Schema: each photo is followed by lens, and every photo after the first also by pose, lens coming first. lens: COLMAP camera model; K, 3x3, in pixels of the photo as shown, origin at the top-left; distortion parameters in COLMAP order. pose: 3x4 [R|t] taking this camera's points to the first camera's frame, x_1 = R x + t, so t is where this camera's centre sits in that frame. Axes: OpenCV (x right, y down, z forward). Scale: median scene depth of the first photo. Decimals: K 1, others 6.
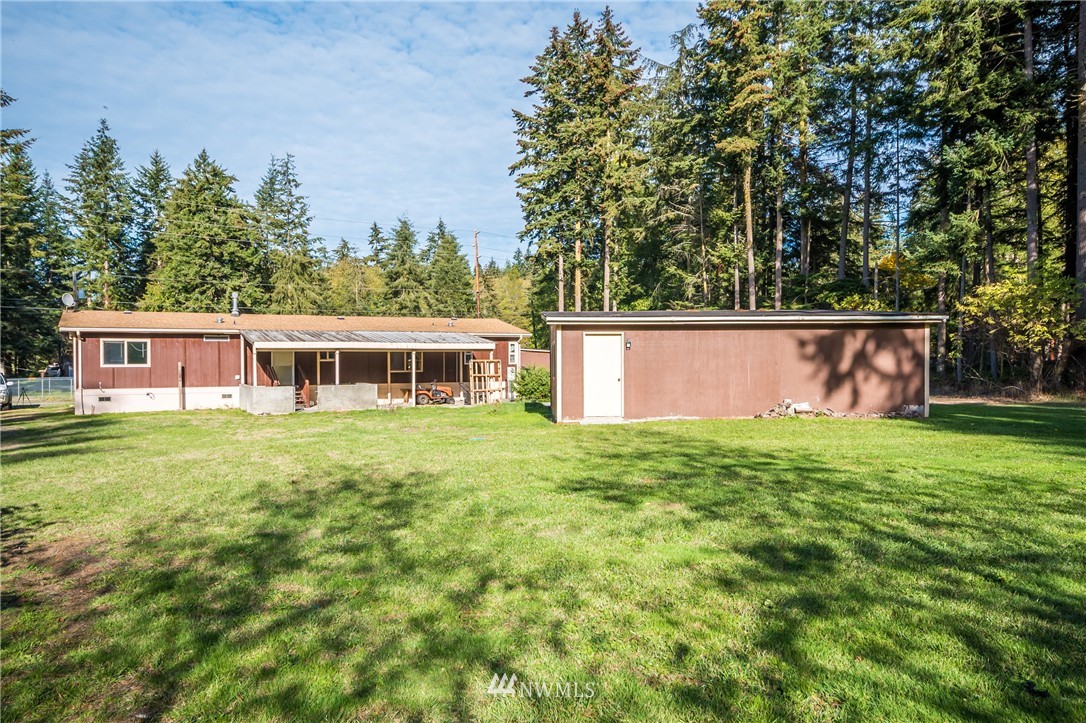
lens RADIAL K [[776.4, 0, 540.4], [0, 776.4, 366.4], [0, 0, 1]] dist [0.003131, 0.010323]
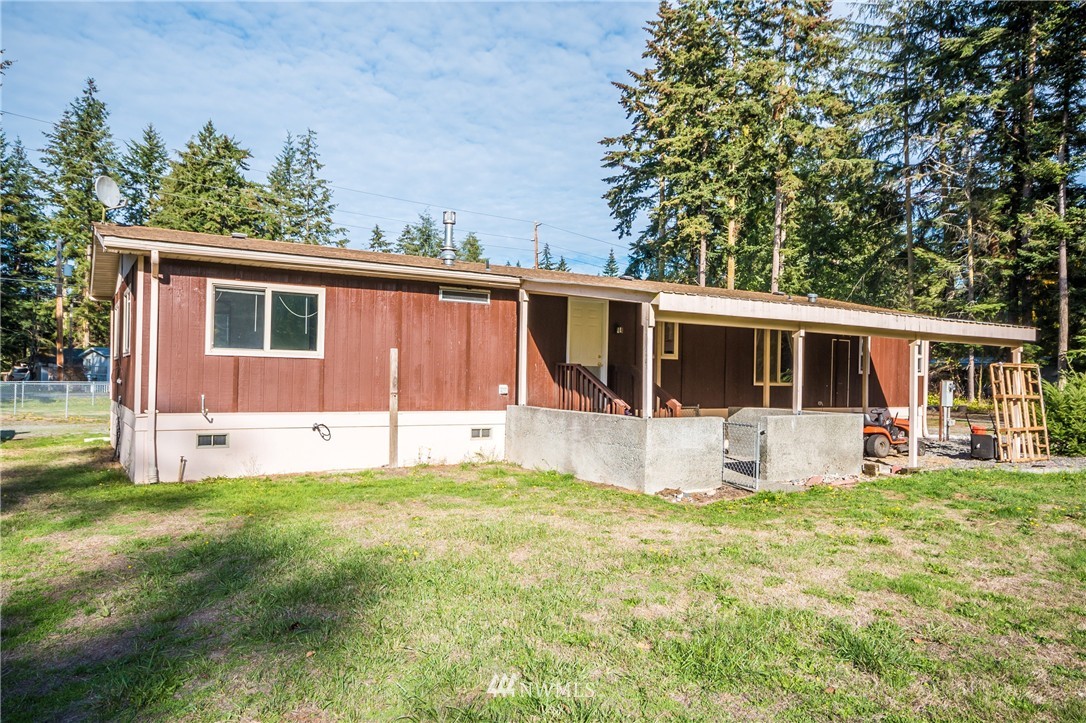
lens RADIAL K [[743.8, 0, 536.6], [0, 743.8, 367.3], [0, 0, 1]] dist [0.004471, 0.019849]
pose [[0.998344, 0.024034, 0.052262, -0.113168], [-0.022934, 0.999505, -0.021531, 0.002956], [-0.052754, 0.020297, 0.998401, 0.168792]]
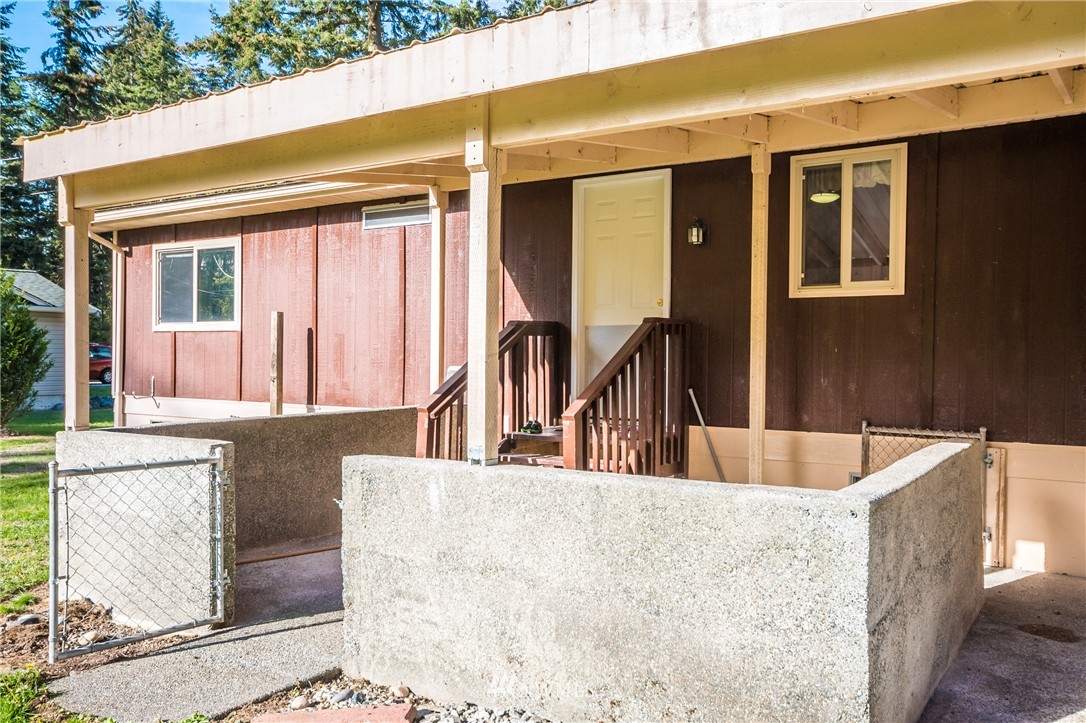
lens RADIAL K [[860.7, 0, 543.0], [0, 860.7, 361.5], [0, 0, 1]] dist [0.037445, 0.000656]
pose [[0.484519, 0.011083, -0.874711, -0.041687], [-0.017378, 0.999844, 0.003043, 0.002666], [0.874608, 0.013727, 0.484636, 0.257870]]
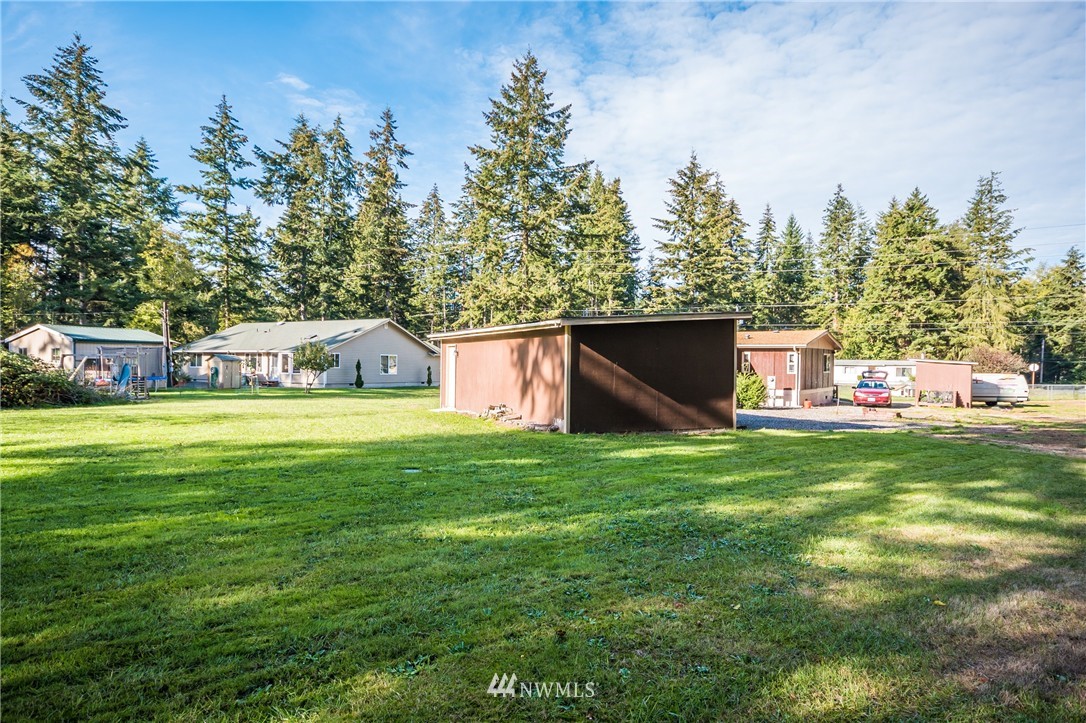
lens RADIAL K [[633.8, 0, 548.6], [0, 633.8, 370.0], [0, 0, 1]] dist [0.002587, 0.001250]
pose [[0.419397, 0.019137, -0.907601, 0.205767], [-0.026821, 0.999603, 0.008683, -0.002207], [0.907406, 0.020702, 0.419744, 0.120386]]
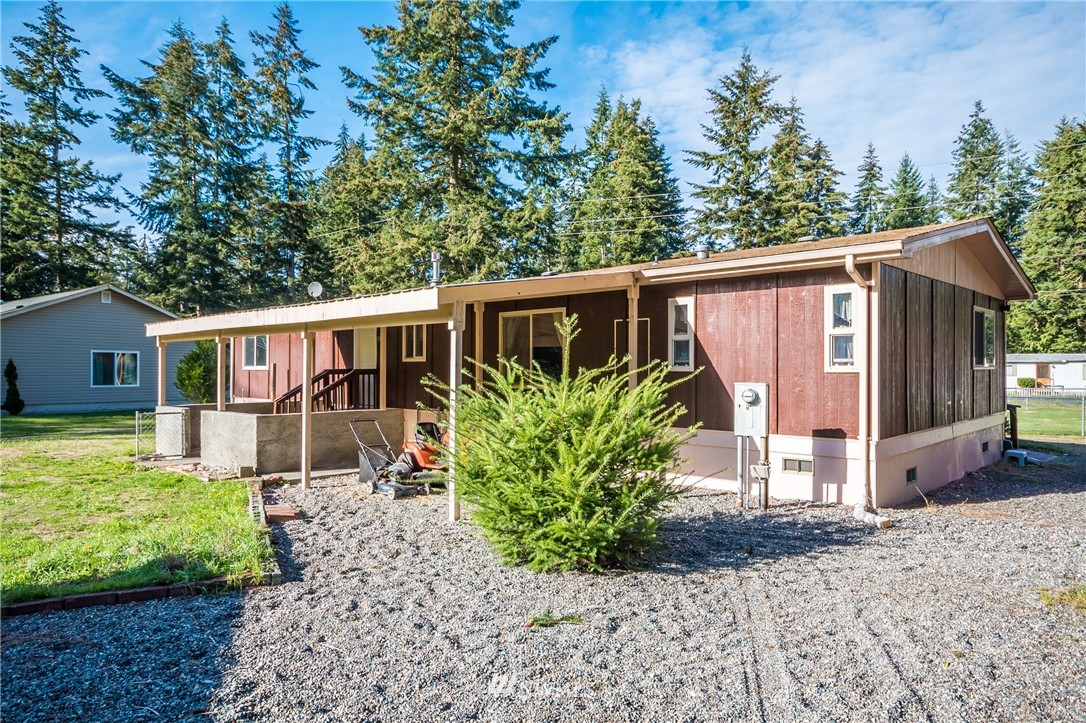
lens RADIAL K [[690.7, 0, 546.8], [0, 690.7, 371.1], [0, 0, 1]] dist [-0.000613, 0.022267]
pose [[0.304982, 0.005173, -0.952344, 0.052563], [-0.012824, 0.999917, 0.001325, -0.000702], [0.952272, 0.011808, 0.305023, 0.288154]]
